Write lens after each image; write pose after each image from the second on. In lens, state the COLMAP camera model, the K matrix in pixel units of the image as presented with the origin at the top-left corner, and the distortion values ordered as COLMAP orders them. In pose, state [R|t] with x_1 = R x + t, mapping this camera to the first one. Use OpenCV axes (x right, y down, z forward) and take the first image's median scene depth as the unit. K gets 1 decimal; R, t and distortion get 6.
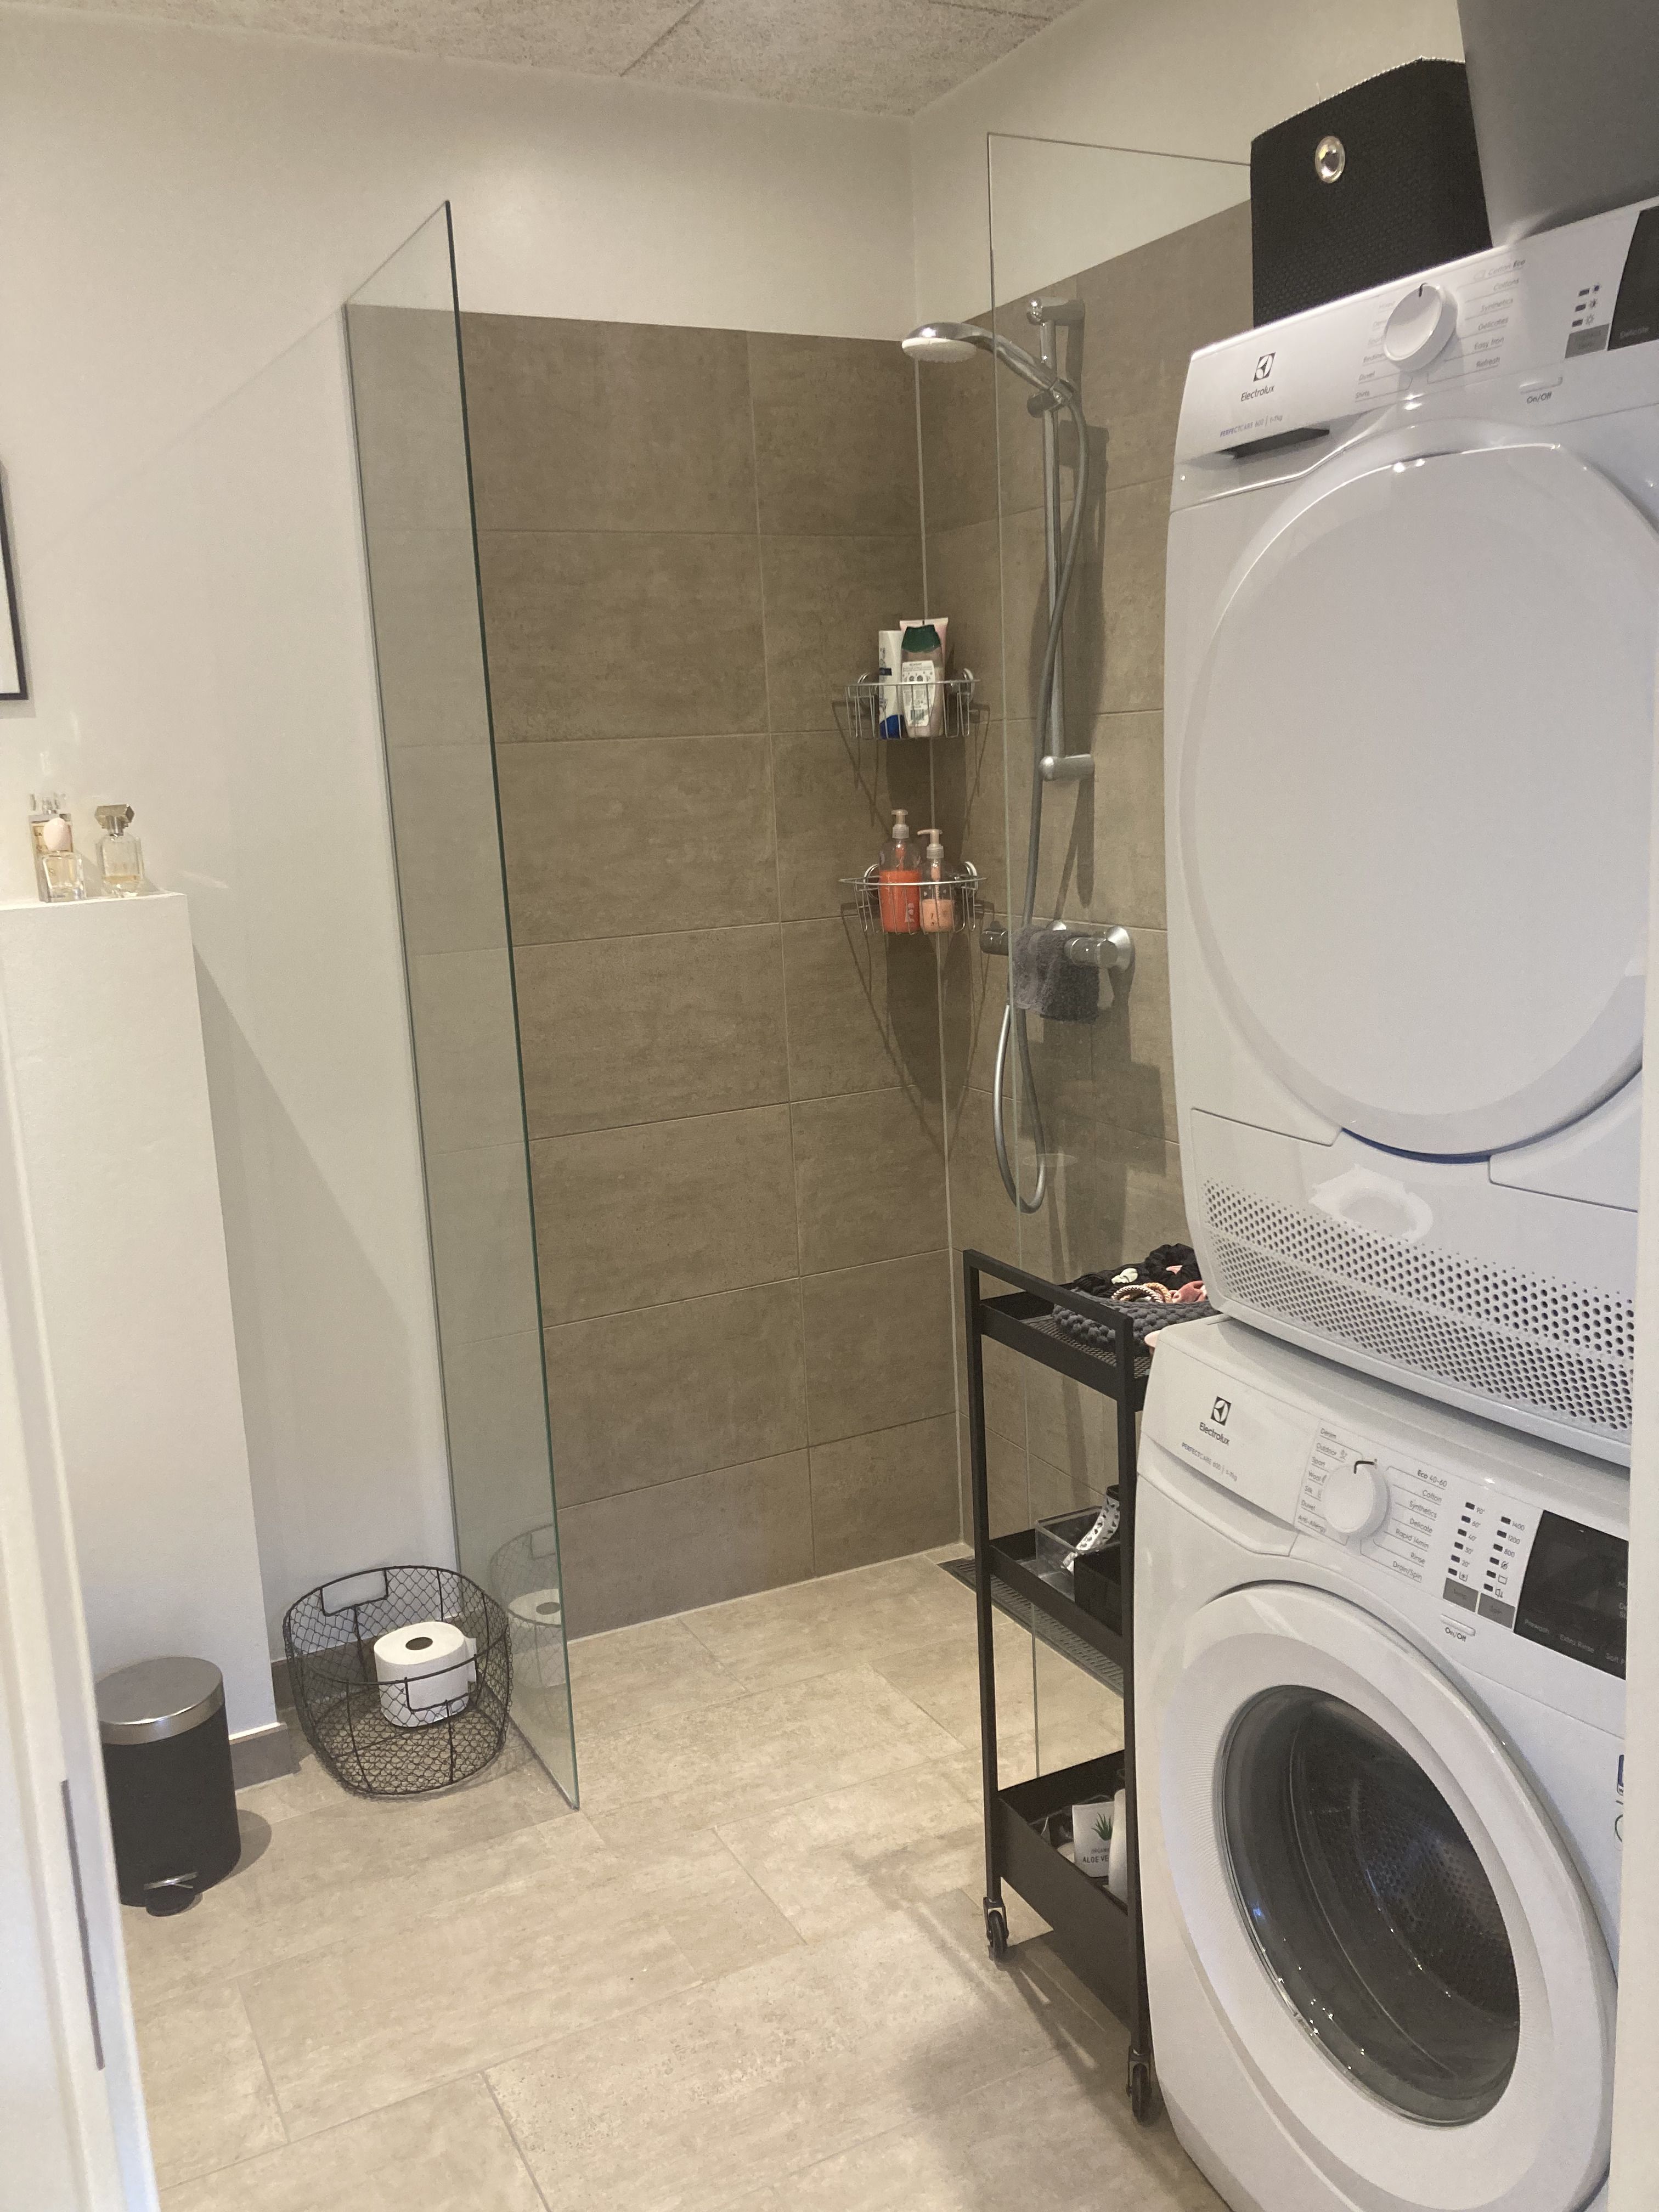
lens RADIAL K [[1836.6, 0, 819.6], [0, 1836.6, 1106.9], [0, 0, 1]] dist [0.043079, -0.046891]
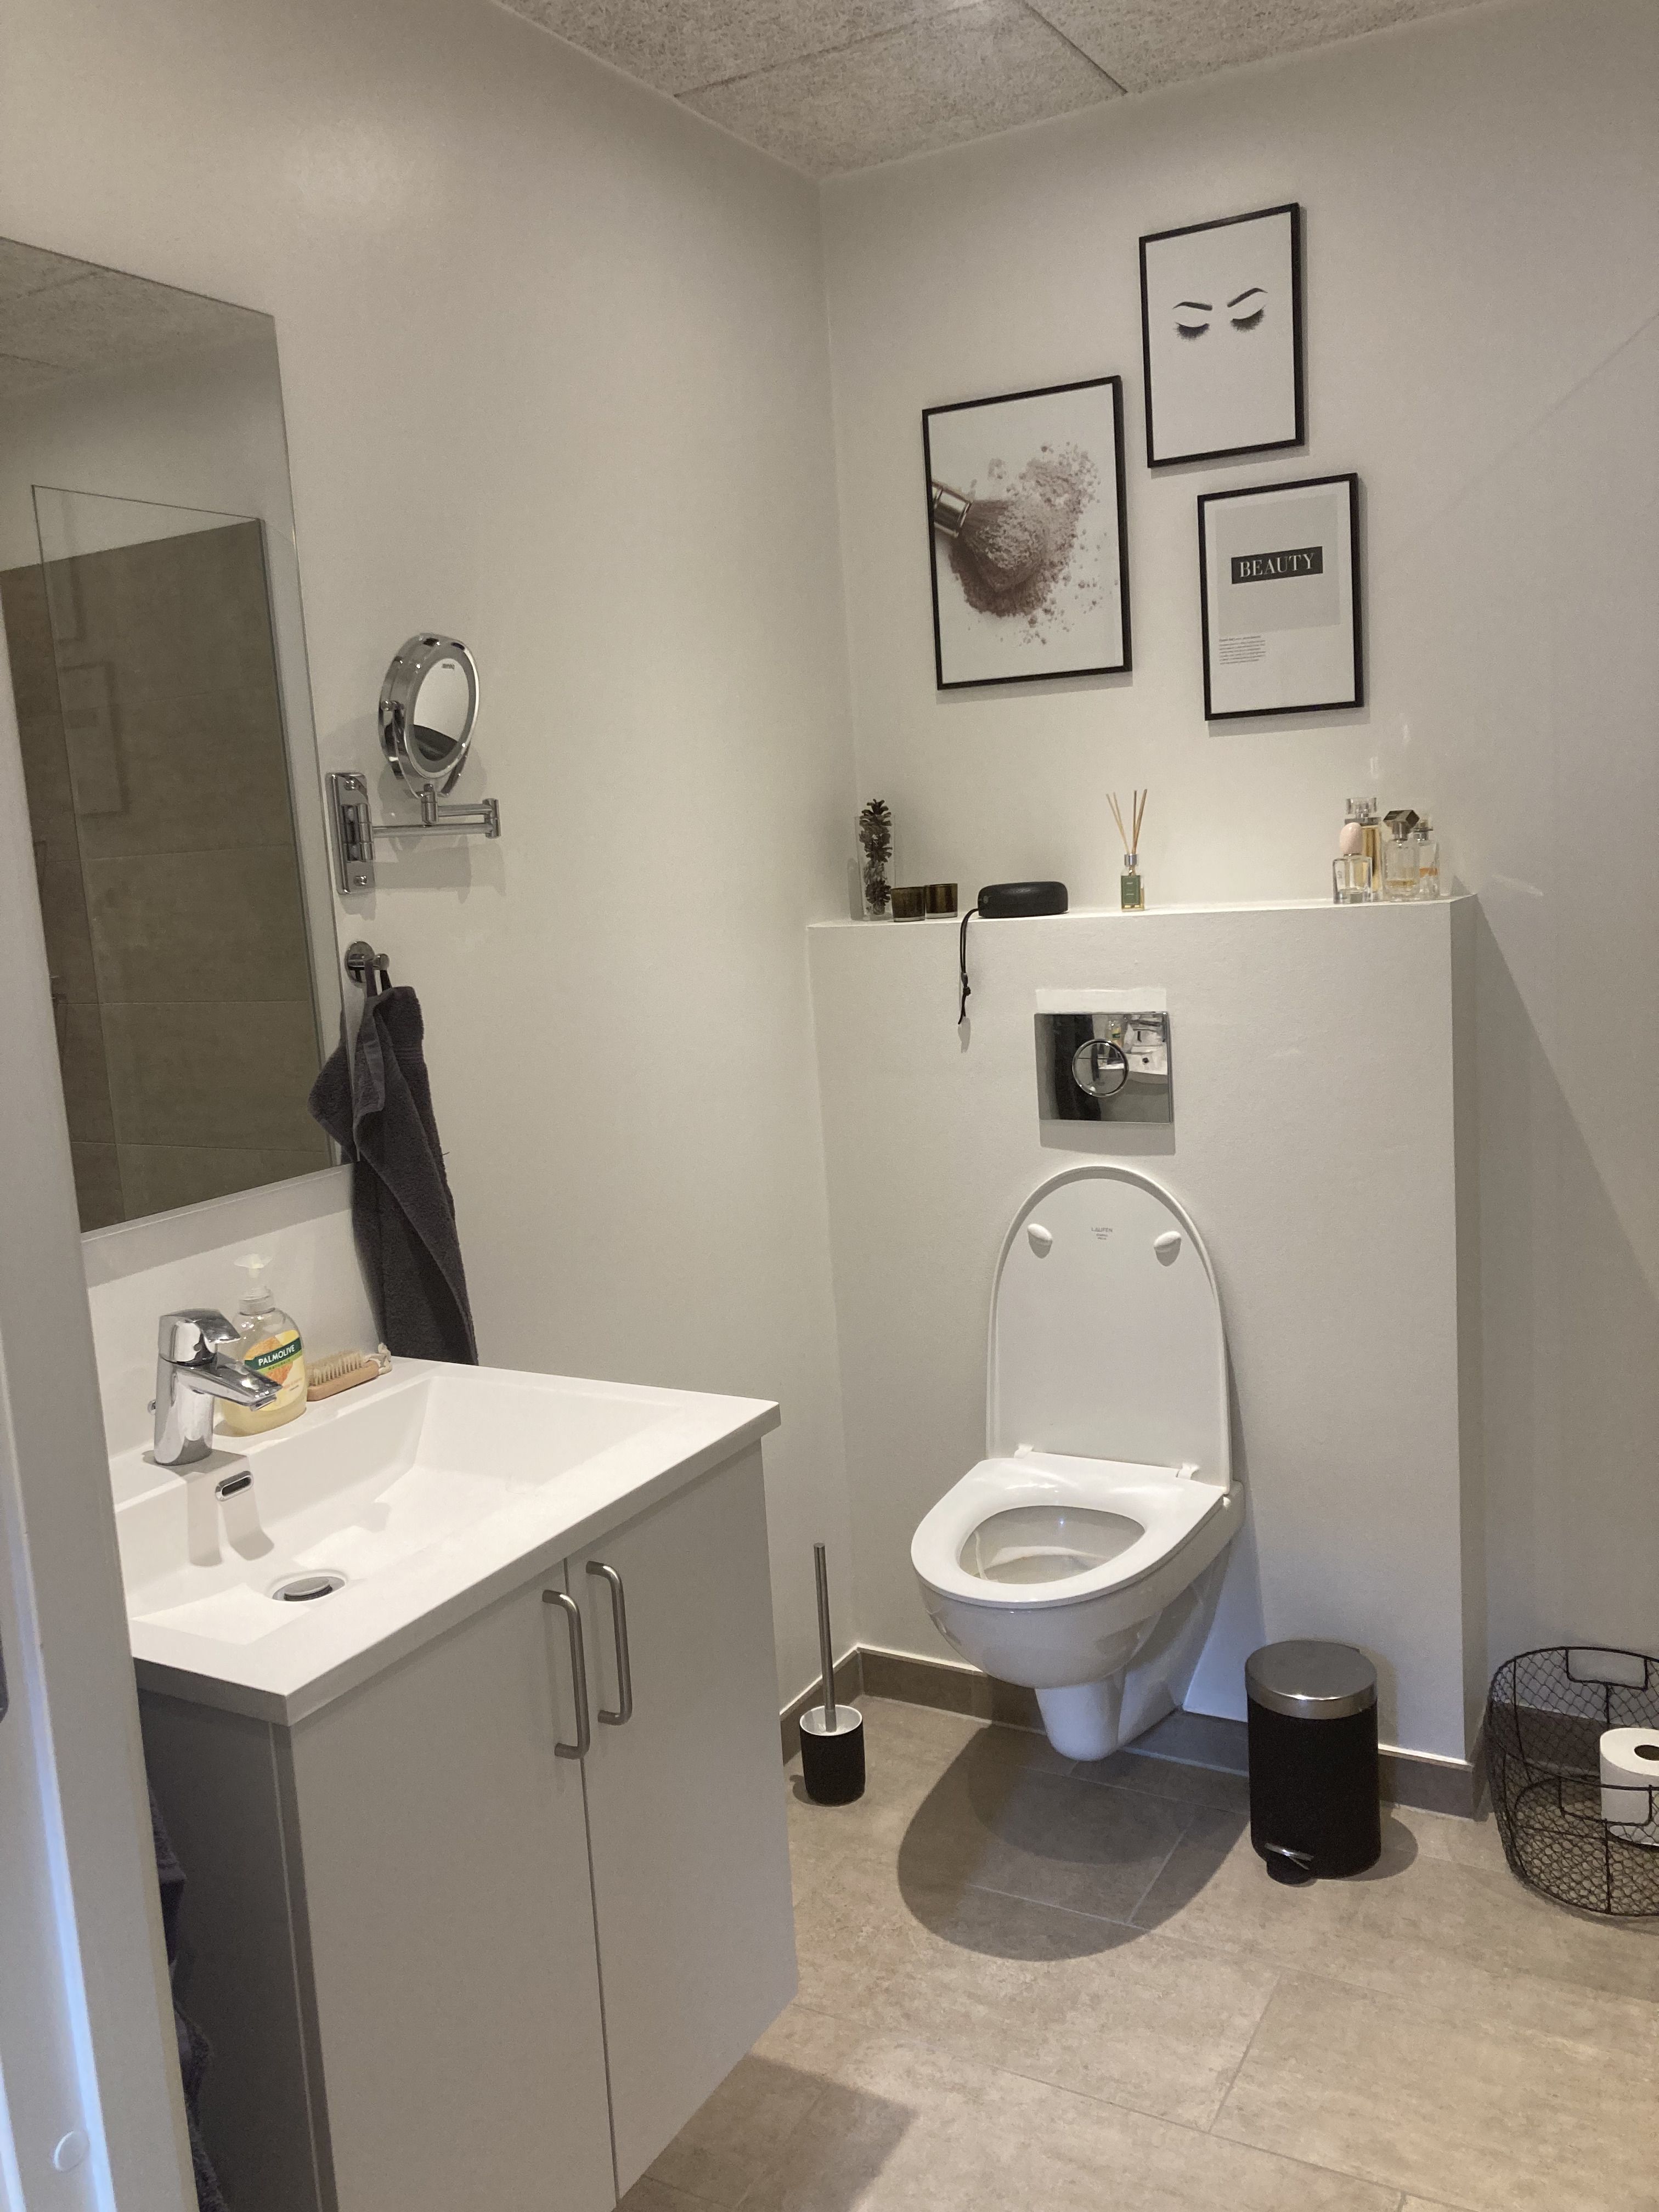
lens RADIAL K [[1836.6, 0, 817.7], [0, 1836.6, 1093.6], [0, 0, 1]] dist [0.043079, -0.046891]
pose [[0.544731, 0.143145, -0.826304, 0.296397], [-0.125349, 0.988153, 0.088548, -0.059063], [0.829190, 0.055342, 0.556221, 0.180712]]
